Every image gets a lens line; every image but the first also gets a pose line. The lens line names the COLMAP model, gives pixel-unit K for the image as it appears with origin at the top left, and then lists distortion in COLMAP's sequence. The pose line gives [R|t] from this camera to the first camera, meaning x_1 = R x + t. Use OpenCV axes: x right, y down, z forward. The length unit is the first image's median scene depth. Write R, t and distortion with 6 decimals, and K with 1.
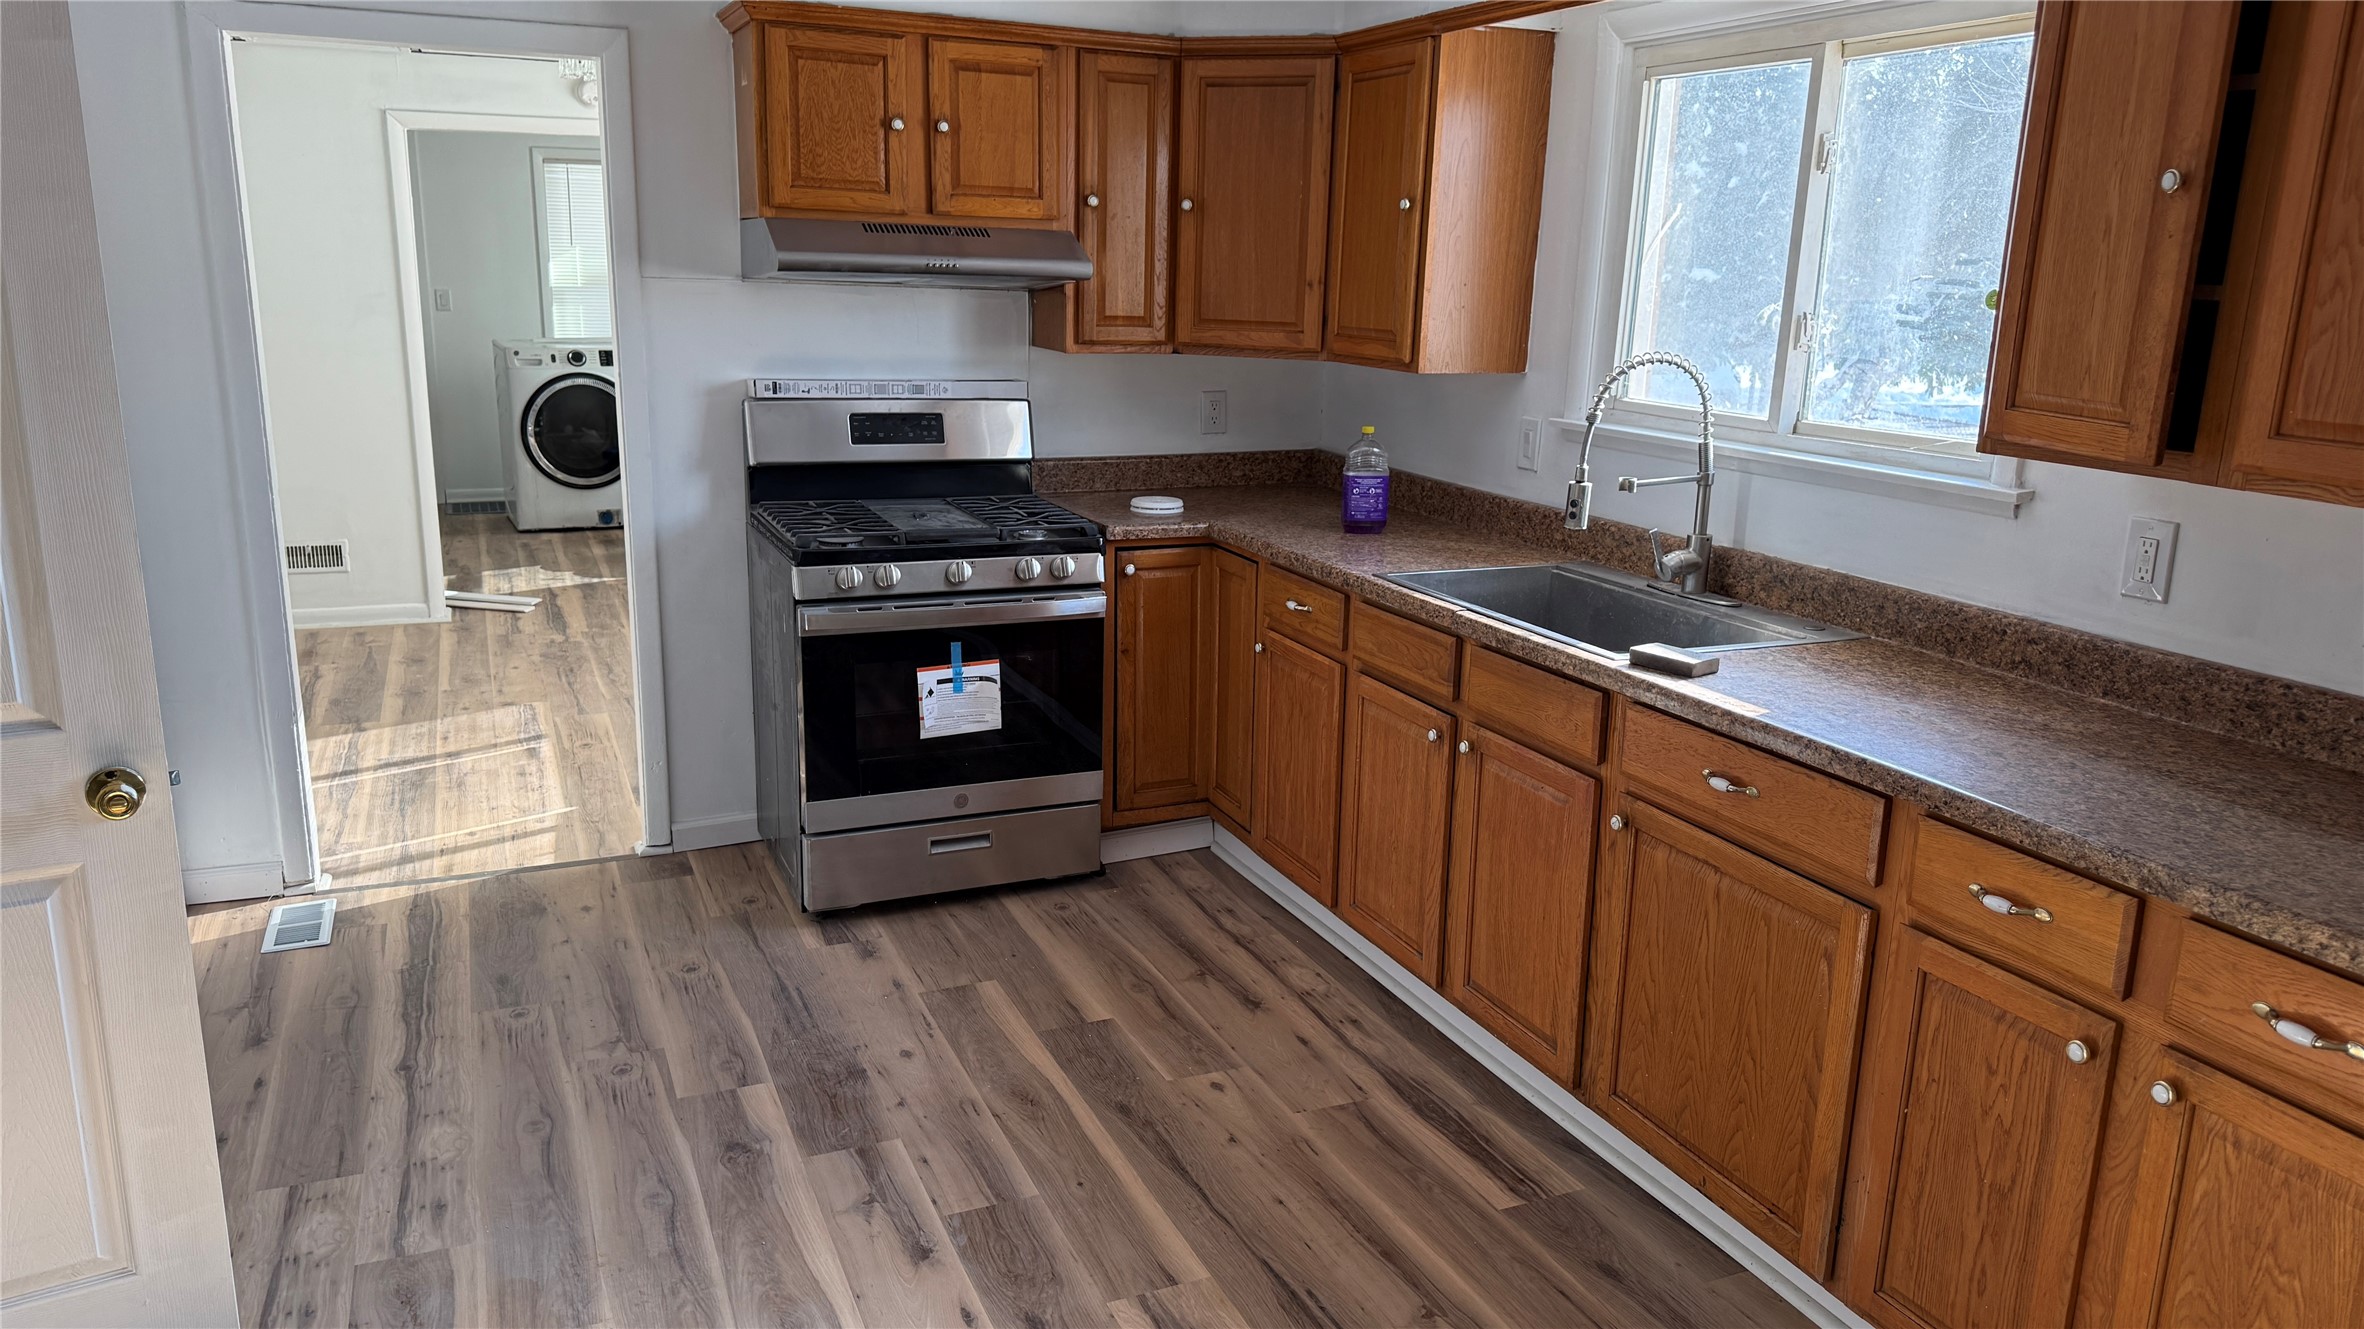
lens RADIAL K [[1663.6, 0, 1198.2], [0, 1663.6, 678.3], [0, 0, 1]] dist [0.119703, -0.135679]
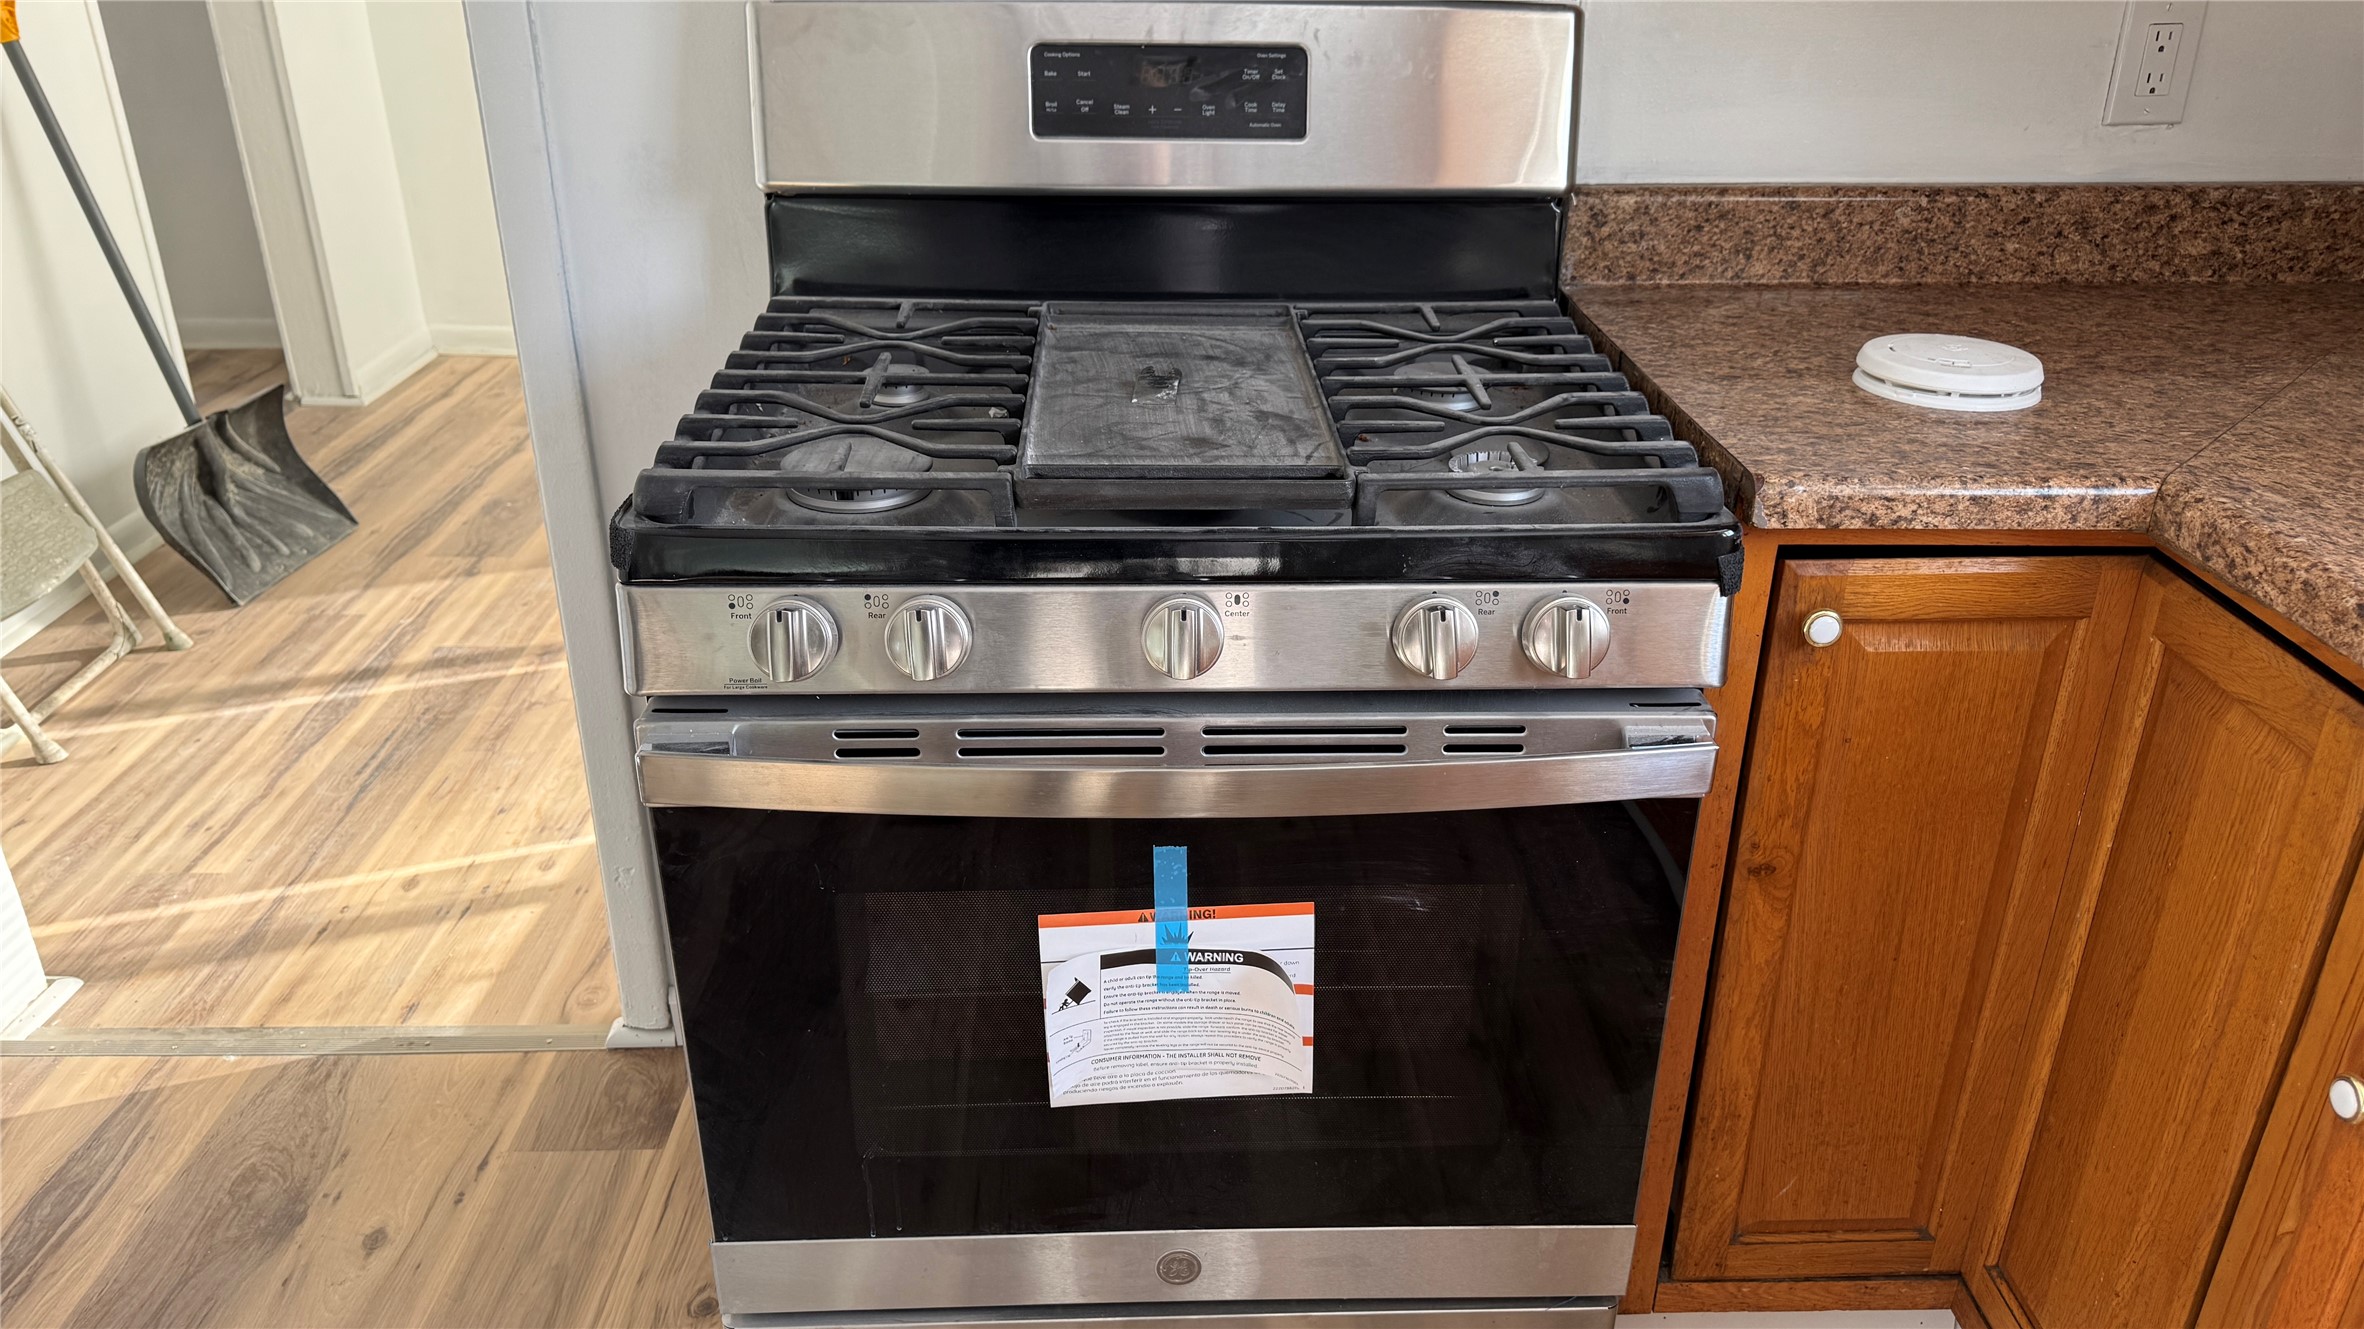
lens RADIAL K [[1673.8, 0, 1194.6], [0, 1673.8, 654.9], [0, 0, 1]] dist [0.048278, -0.056362]
pose [[0.927239, 0.144994, -0.345260, -0.048819], [-0.080149, 0.977474, 0.195247, -0.130392], [0.365792, -0.153368, 0.917973, 0.837283]]
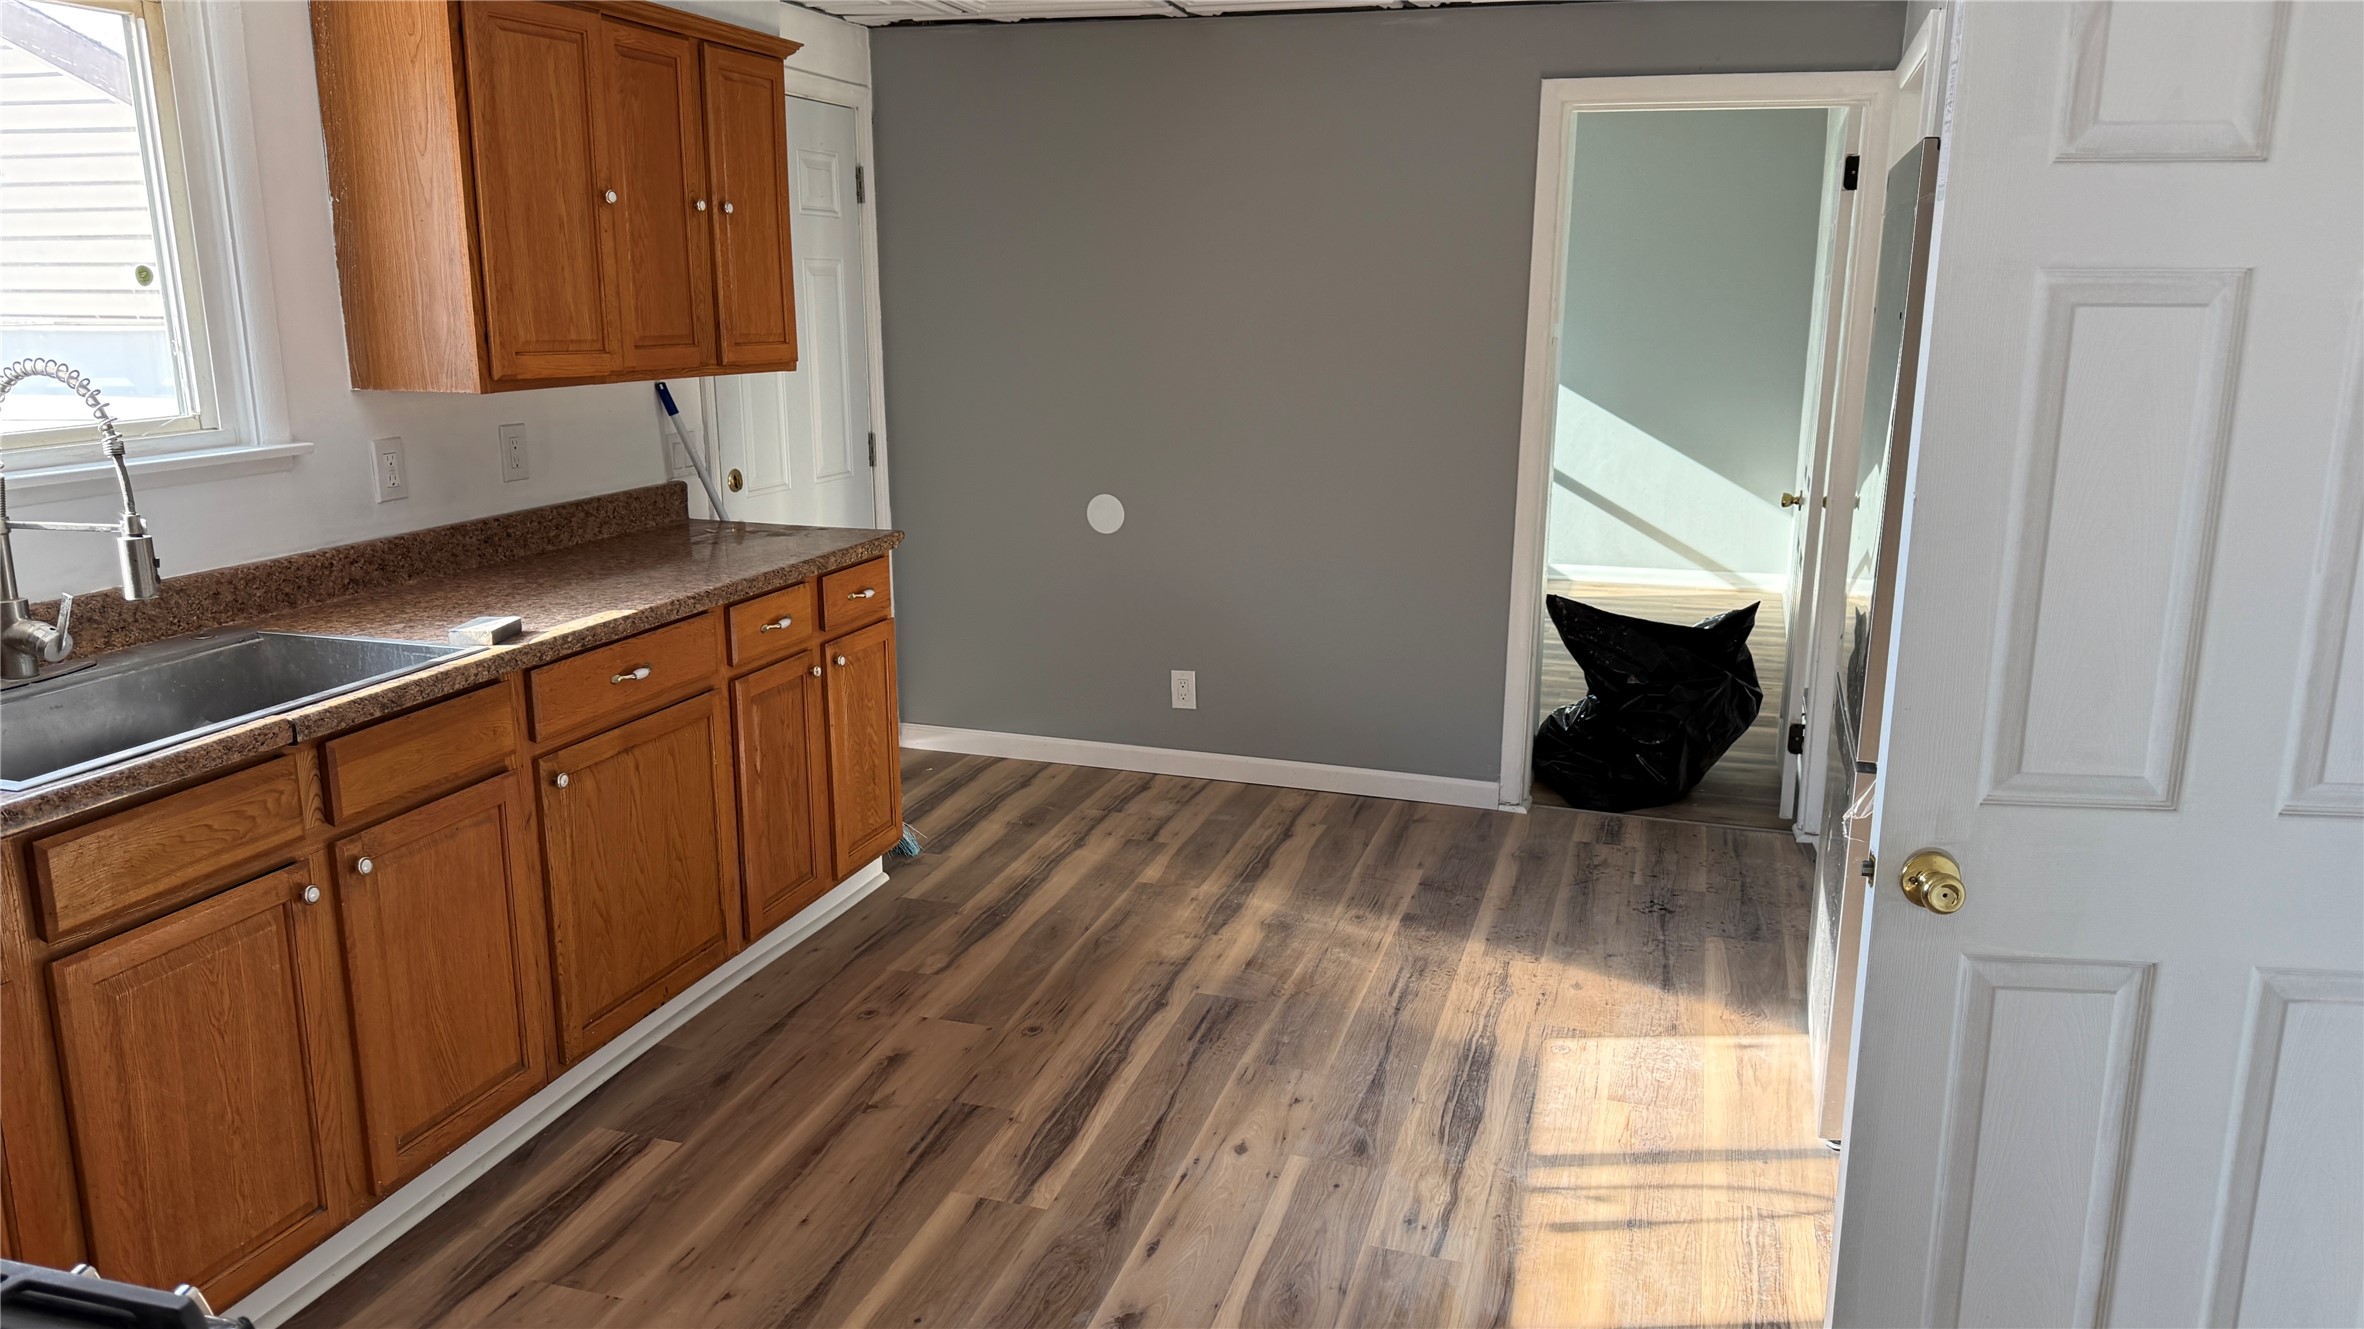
lens RADIAL K [[1663.6, 0, 1198.2], [0, 1663.6, 678.3], [0, 0, 1]] dist [0.119703, -0.135679]
pose [[-0.764596, -0.174927, 0.620317, -0.558849], [0.138011, 0.895701, 0.422696, -0.290084], [-0.629560, 0.408802, -0.660708, 1.134951]]
